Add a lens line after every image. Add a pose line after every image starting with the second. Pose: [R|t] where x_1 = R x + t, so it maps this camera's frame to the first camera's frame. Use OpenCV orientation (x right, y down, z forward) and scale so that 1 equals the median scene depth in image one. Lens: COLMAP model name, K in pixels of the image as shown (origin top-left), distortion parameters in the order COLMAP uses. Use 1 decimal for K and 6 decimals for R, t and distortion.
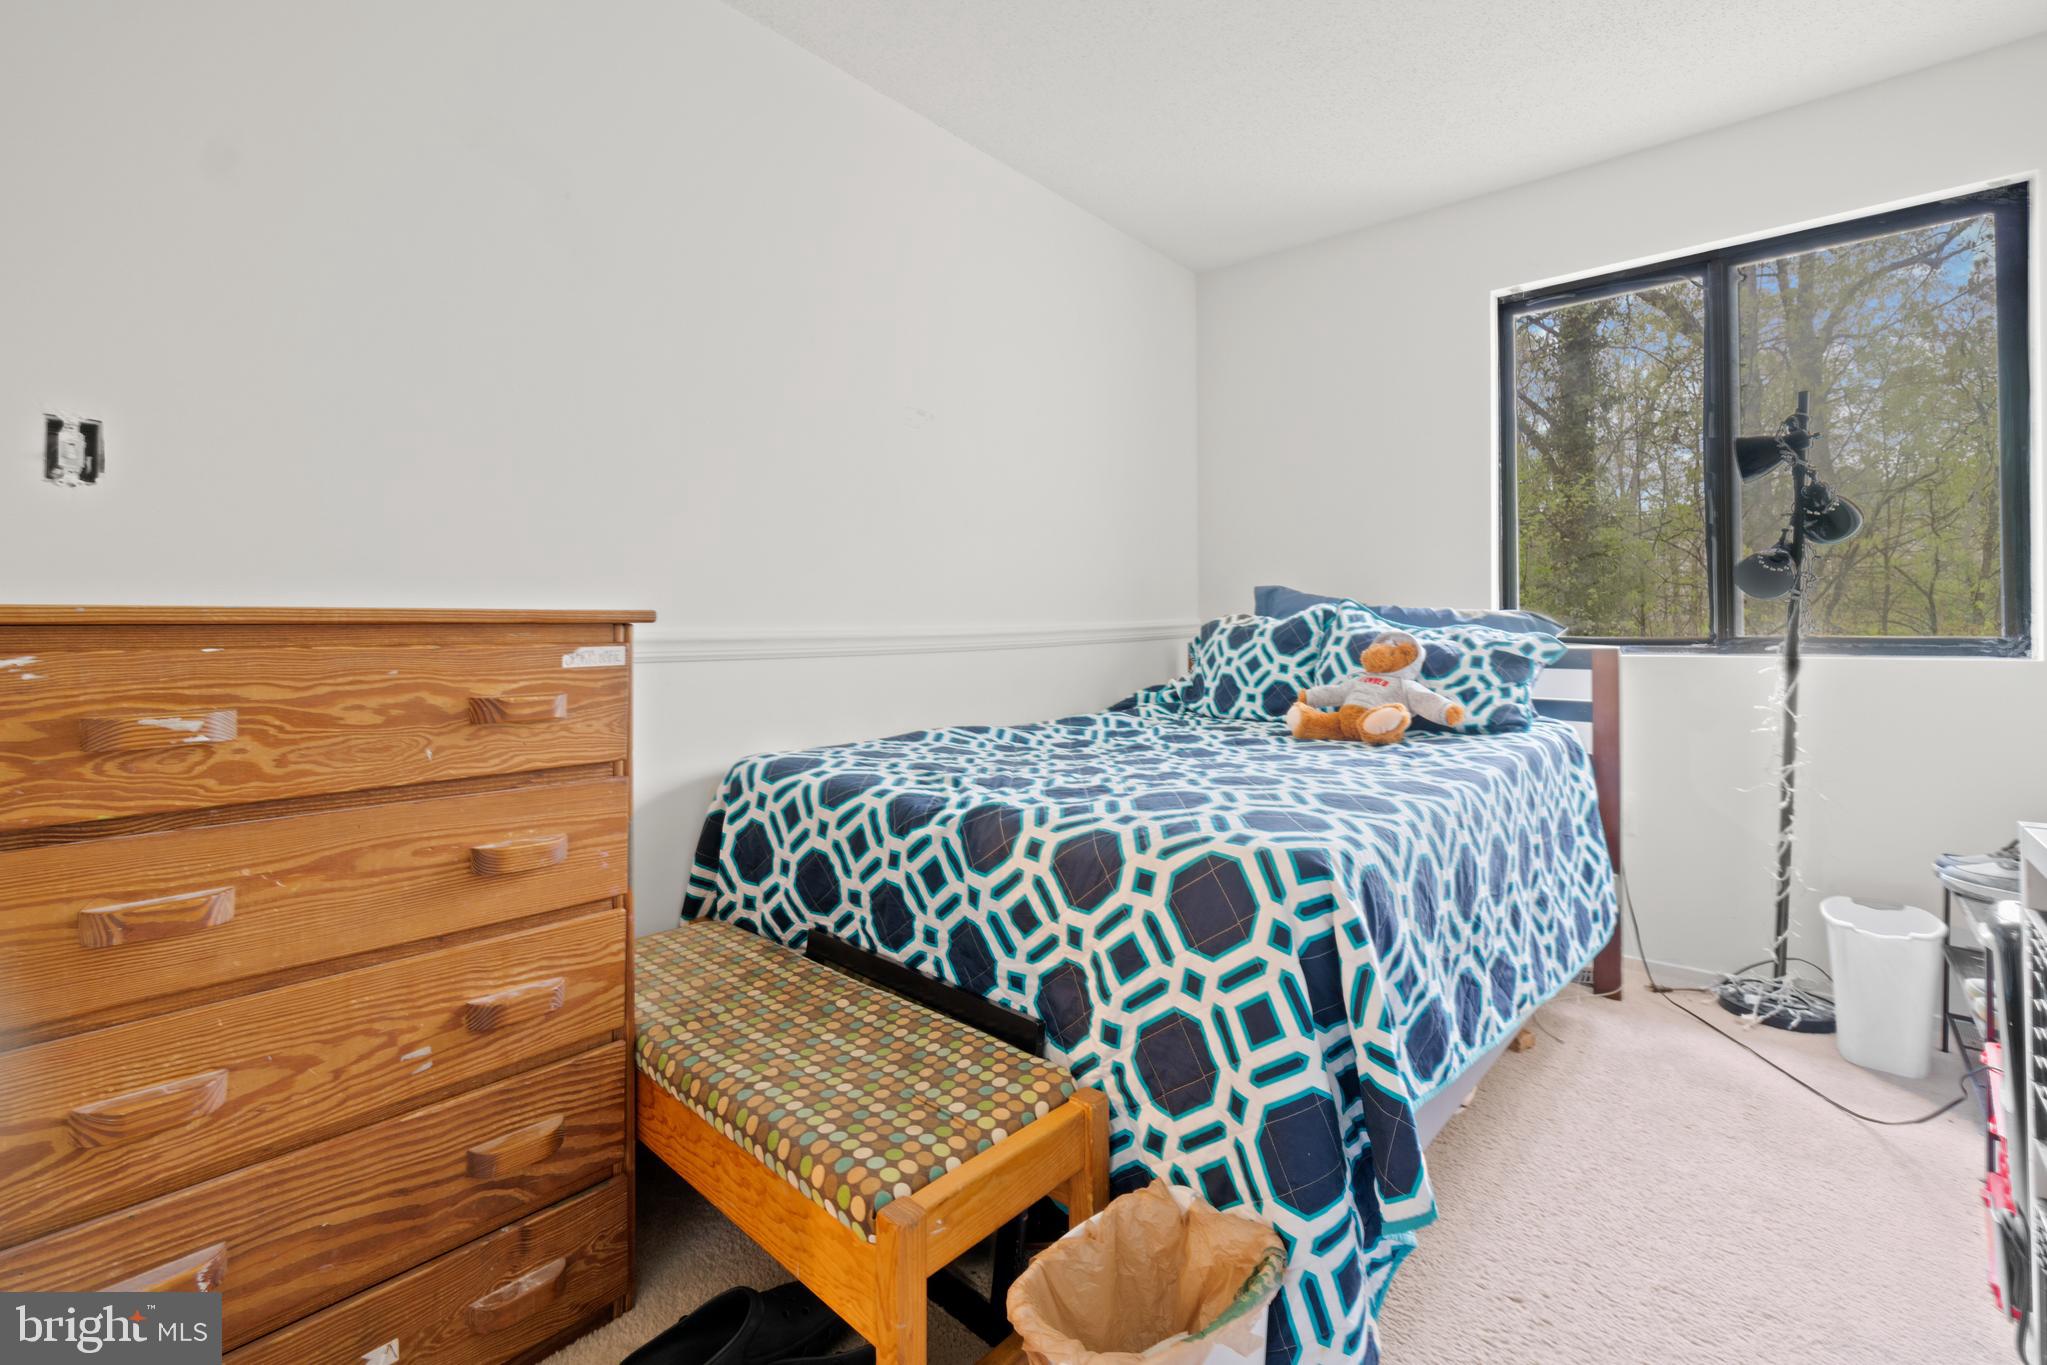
lens RADIAL K [[914.5, 0, 1017.9], [0, 914.5, 625.7], [0, 0, 1]] dist [-0.000464, -0.000063]
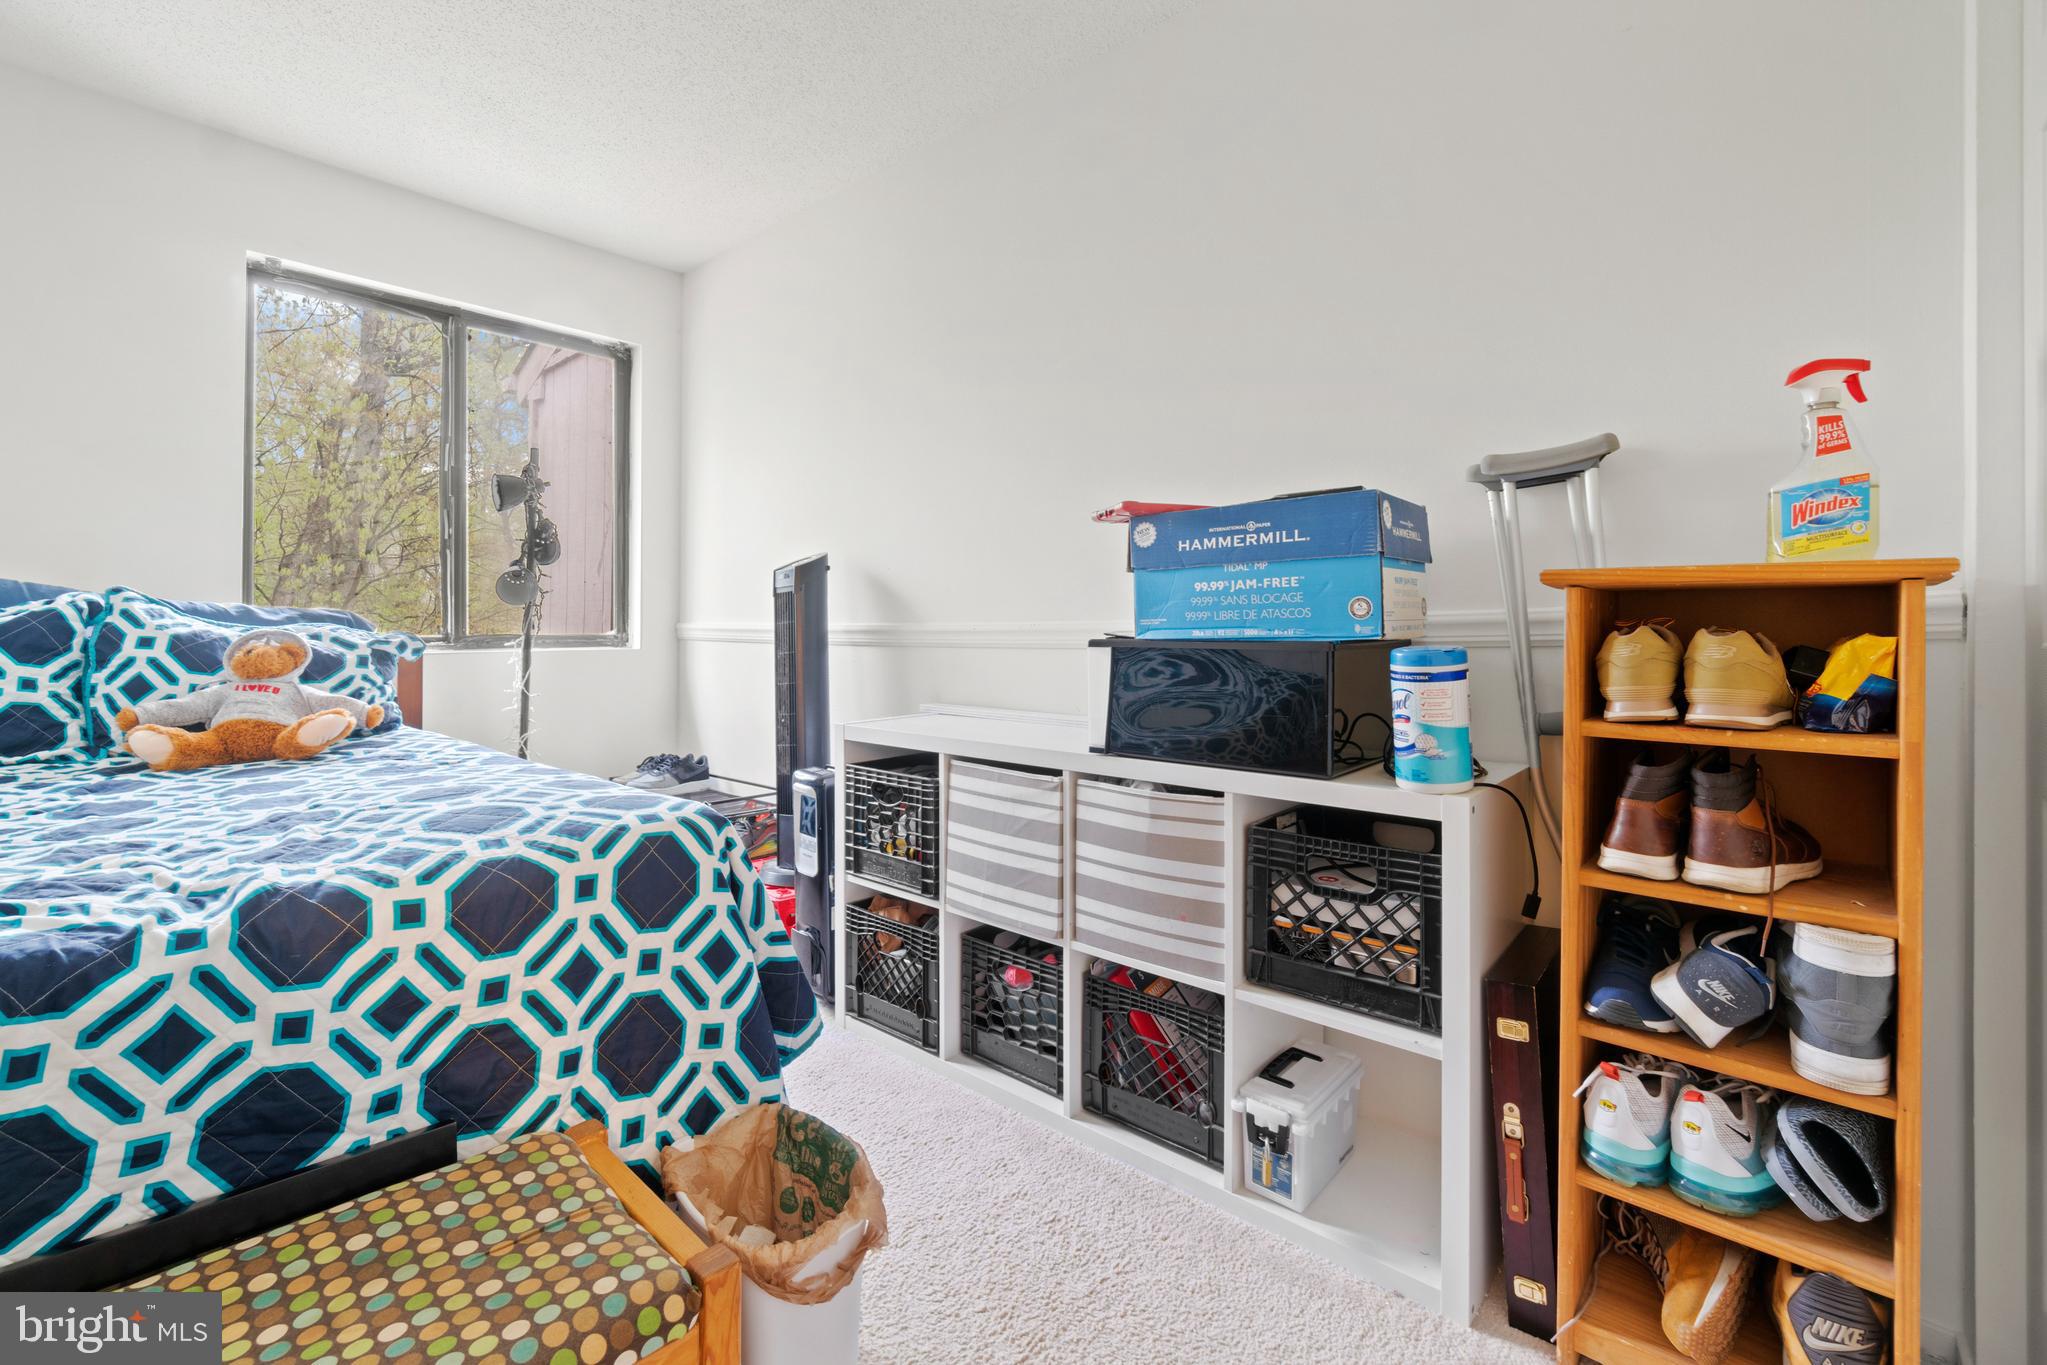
lens RADIAL K [[890.2, 0, 1013.0], [0, 890.2, 643.7], [0, 0, 1]] dist [-0.000889, -0.000138]
pose [[0.012023, -0.012764, 0.999846, -0.689737], [-0.003177, 0.999913, 0.012803, 0.010379], [-0.999923, -0.003331, 0.011981, 0.479753]]
